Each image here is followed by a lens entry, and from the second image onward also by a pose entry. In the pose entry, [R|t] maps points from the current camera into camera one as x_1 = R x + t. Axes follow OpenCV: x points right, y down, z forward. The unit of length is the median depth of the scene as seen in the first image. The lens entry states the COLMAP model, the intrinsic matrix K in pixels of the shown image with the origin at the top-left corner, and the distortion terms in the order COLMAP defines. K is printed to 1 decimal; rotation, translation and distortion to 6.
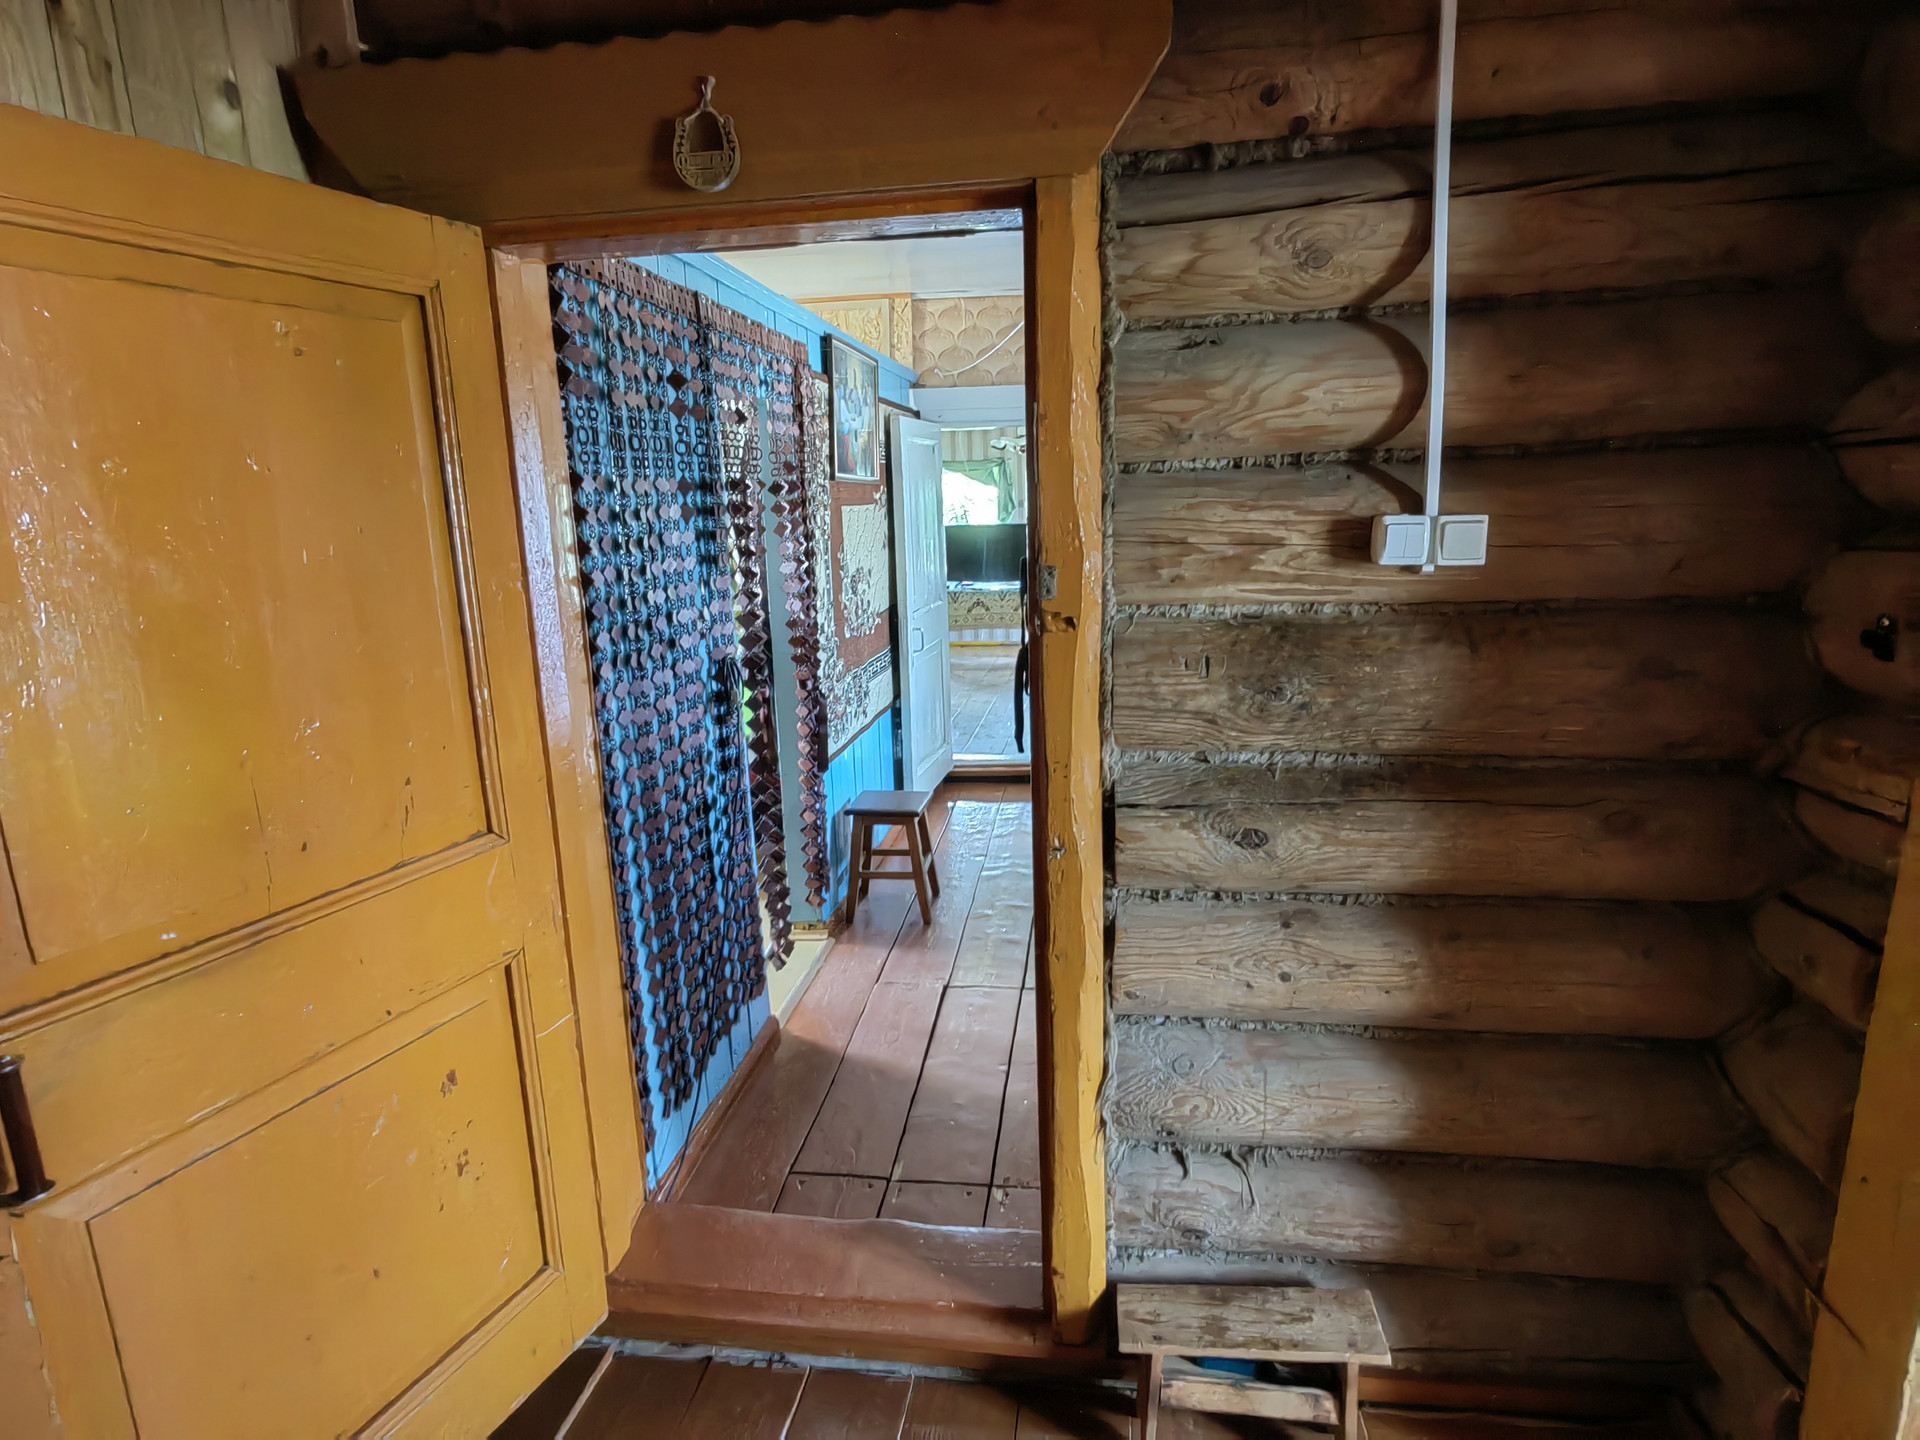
lens RADIAL K [[1016.8, 0, 959.2], [0, 1016.8, 714.5], [0, 0, 1]] dist [-0.013358, 0.005540]
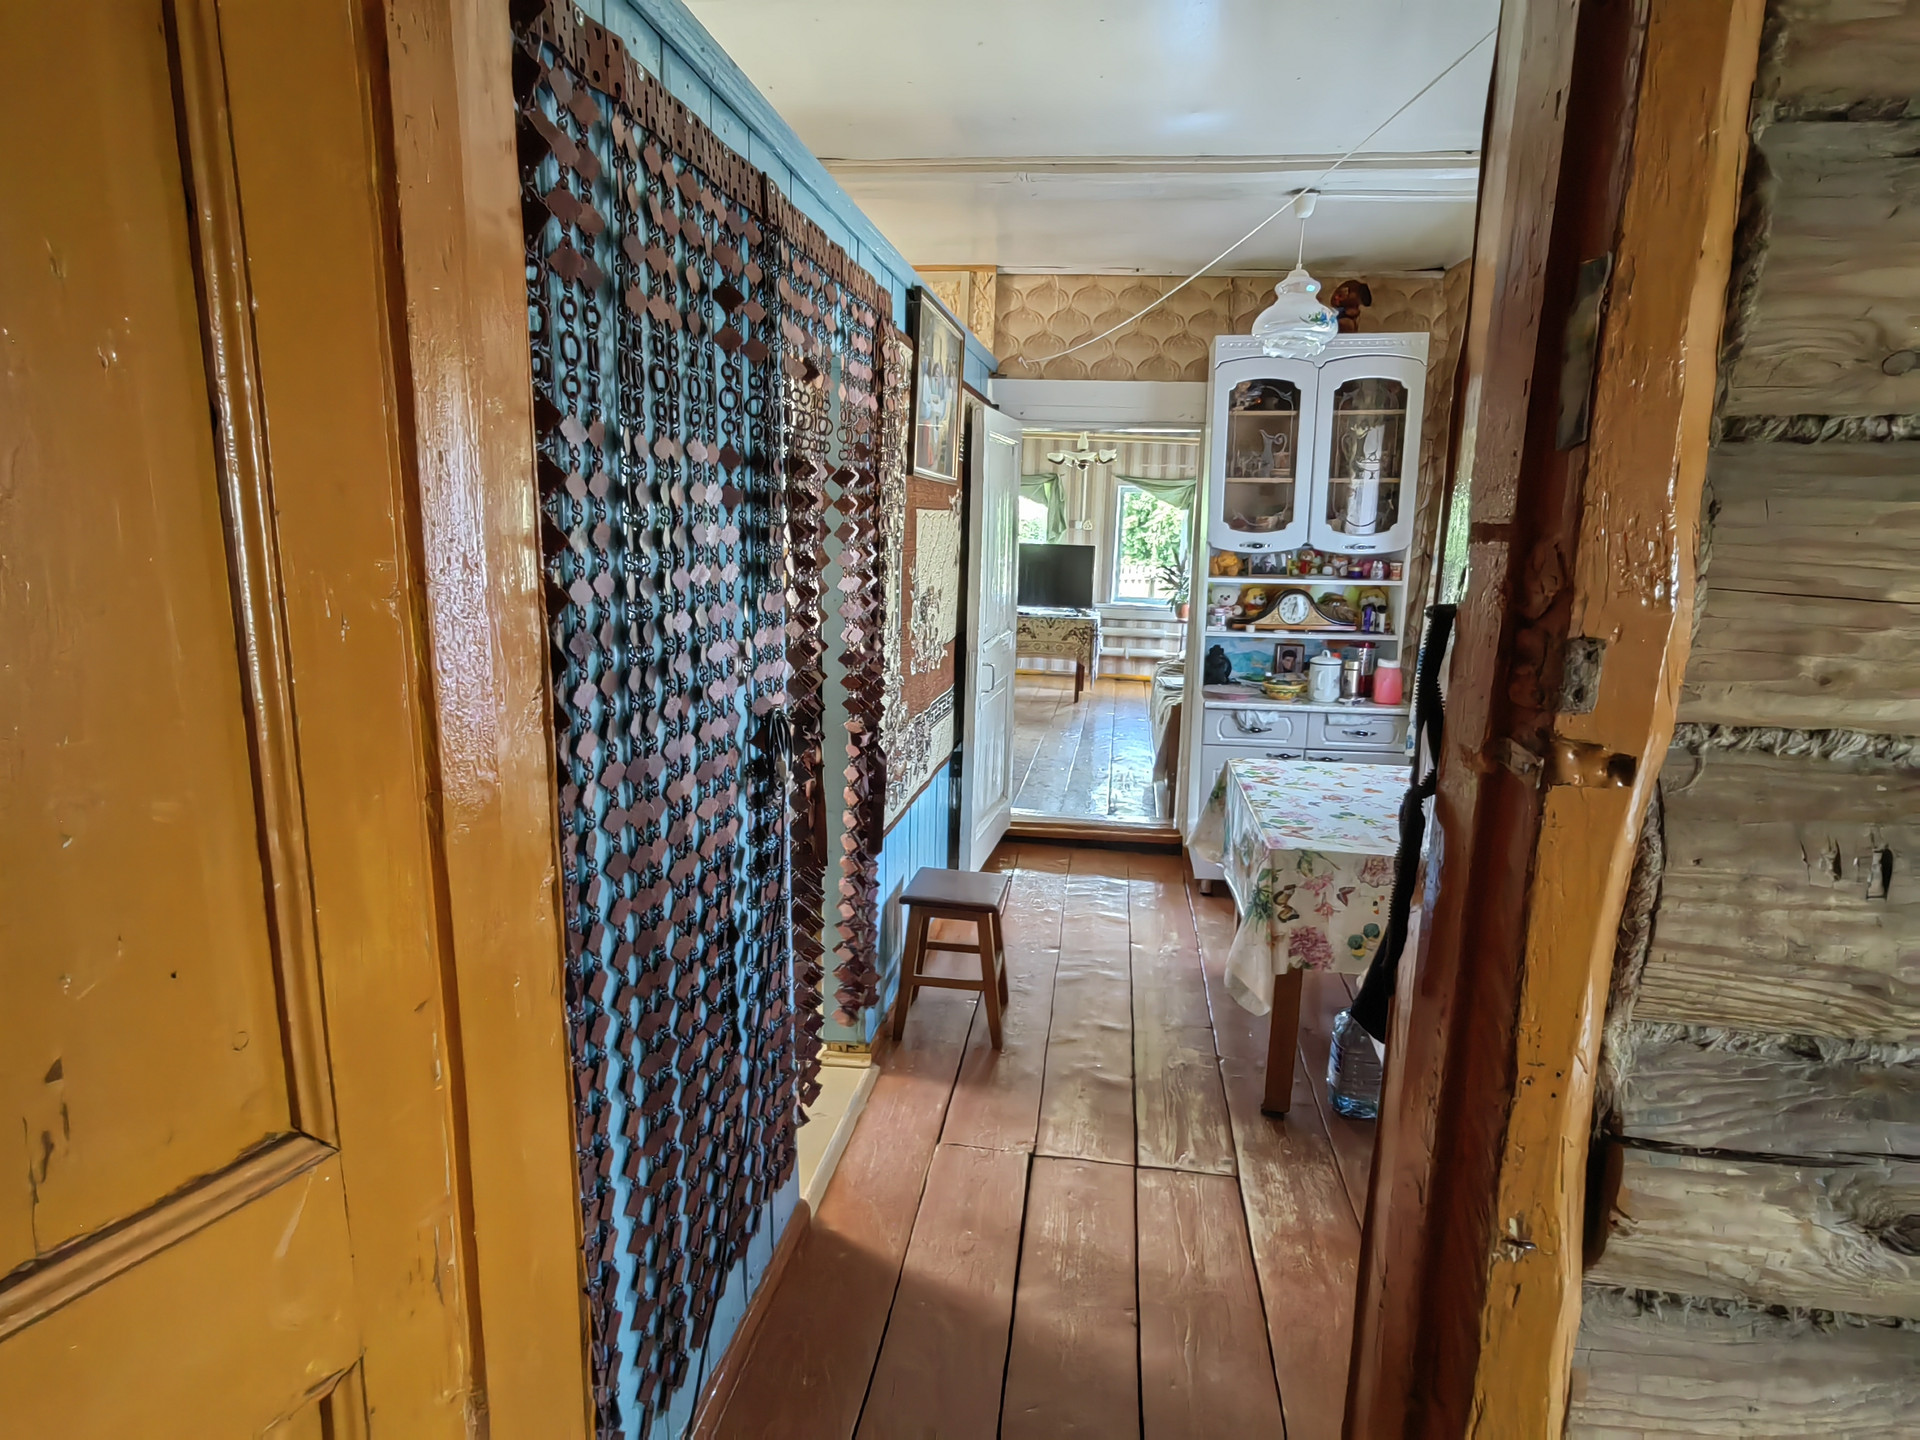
lens RADIAL K [[1016.8, 0, 963.7], [0, 1016.8, 718.3], [0, 0, 1]] dist [-0.013358, 0.005540]
pose [[0.998383, 0.056562, -0.005584, -0.103693], [-0.056634, 0.998302, -0.013609, -0.053695], [0.004805, 0.013903, 0.999892, 0.336711]]
